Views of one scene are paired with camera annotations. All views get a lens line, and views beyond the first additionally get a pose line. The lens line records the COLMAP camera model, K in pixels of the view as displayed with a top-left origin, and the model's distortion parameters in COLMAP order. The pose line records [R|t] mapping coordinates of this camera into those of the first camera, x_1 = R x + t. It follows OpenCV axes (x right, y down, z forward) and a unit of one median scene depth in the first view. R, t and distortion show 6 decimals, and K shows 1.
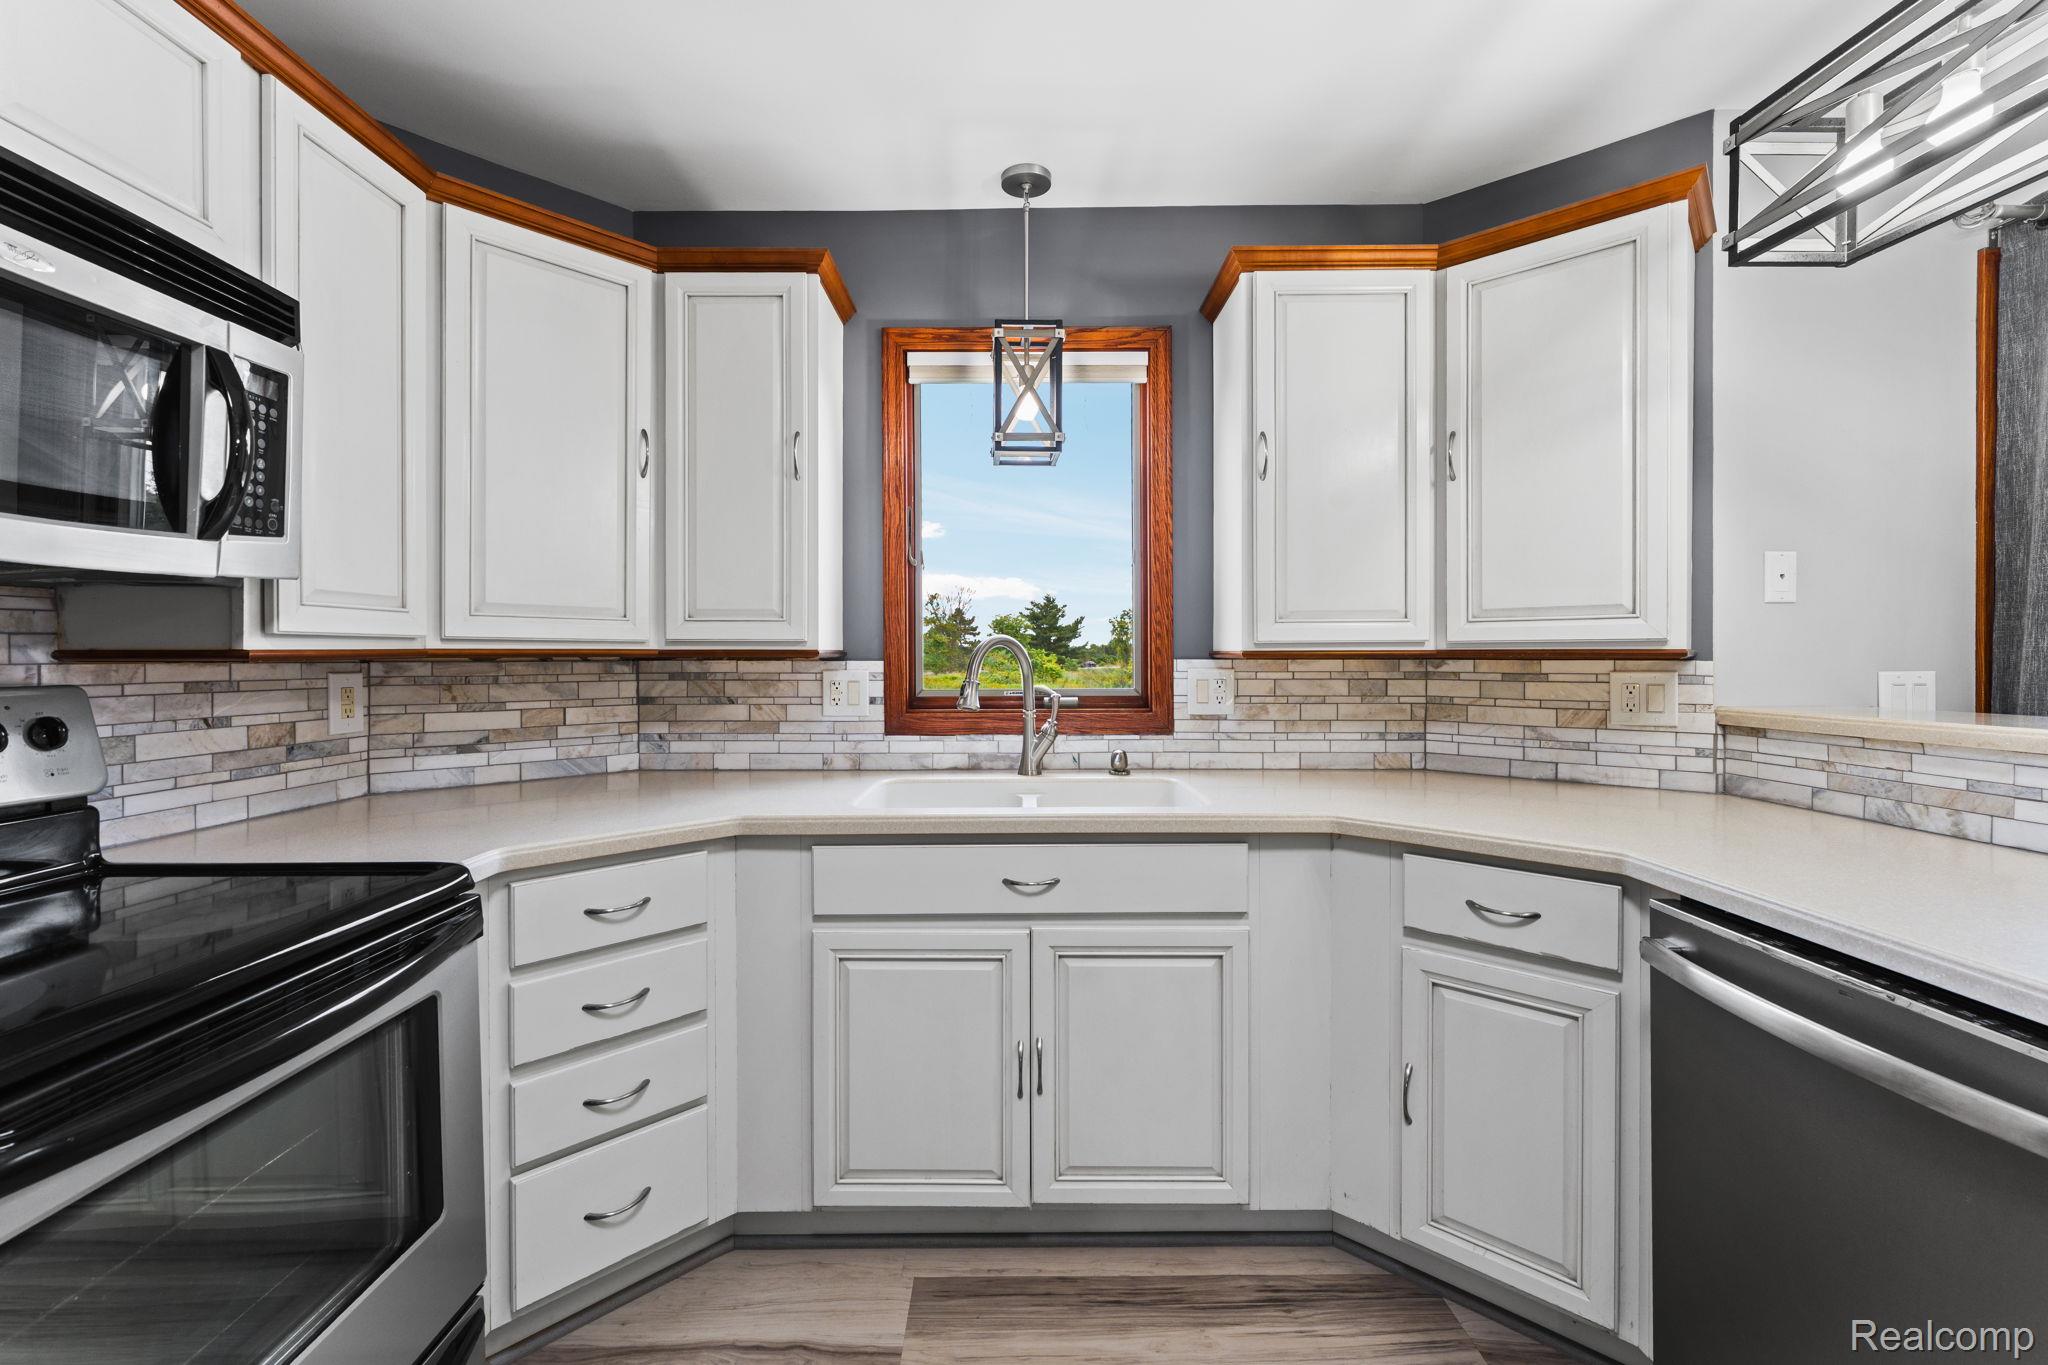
lens RADIAL K [[830.6, 0, 1016.3], [0, 830.6, 660.0], [0, 0, 1]] dist [0.002497, -0.000027]
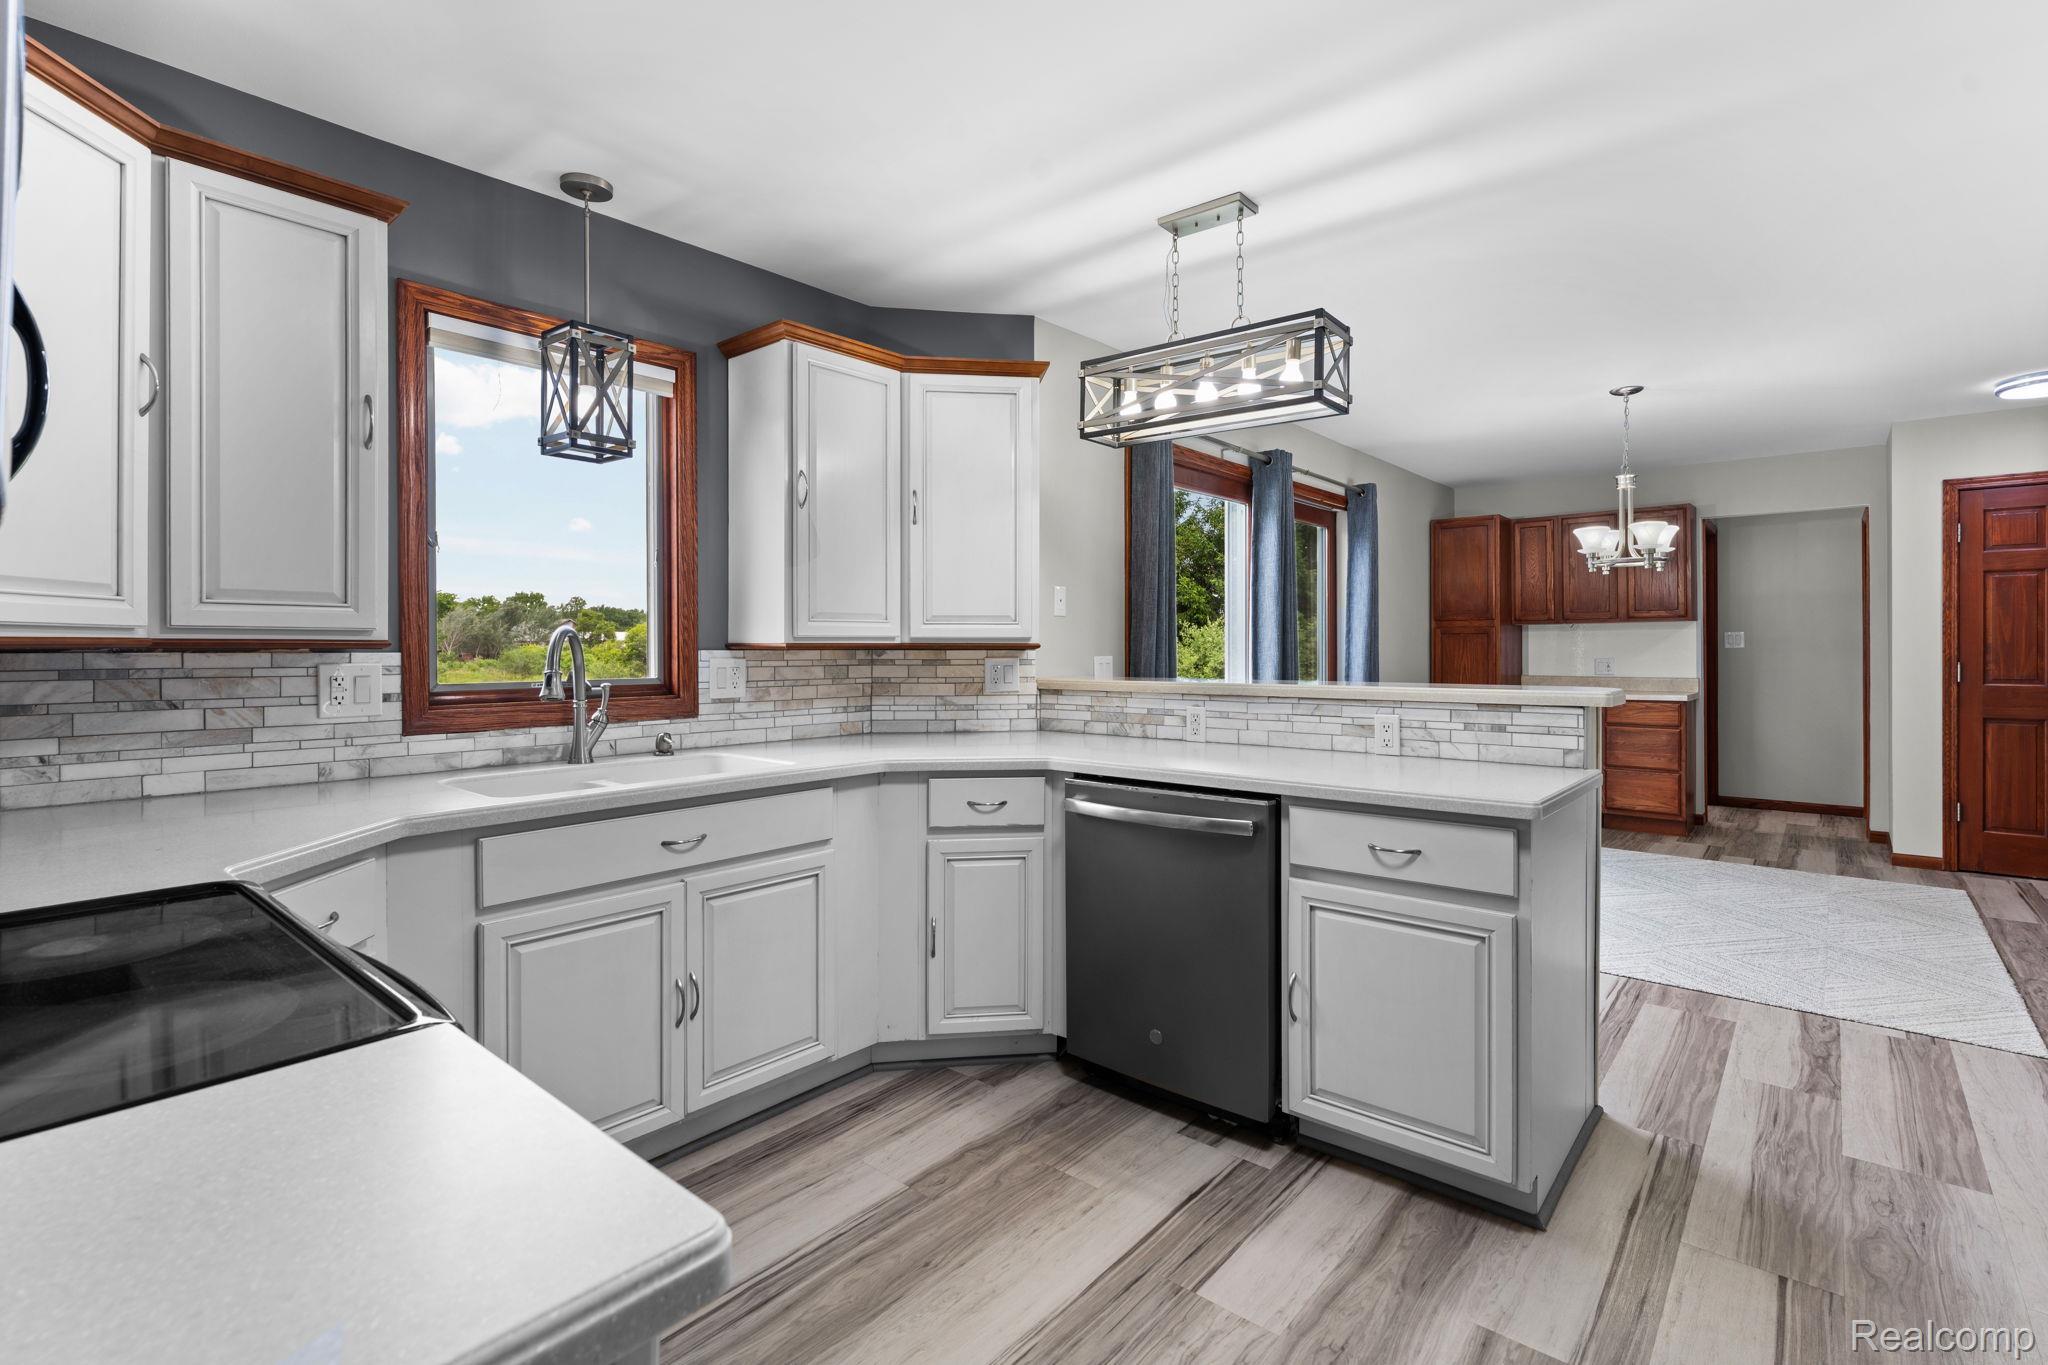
lens RADIAL K [[951.0, 0, 1020.6], [0, 951.0, 650.2], [0, 0, 1]] dist [0.016307, 0.000473]
pose [[0.653137, -0.001795, 0.757238, -0.508149], [0.002382, 0.999997, 0.000317, -0.000141], [-0.757236, 0.001597, 0.653139, -0.174428]]
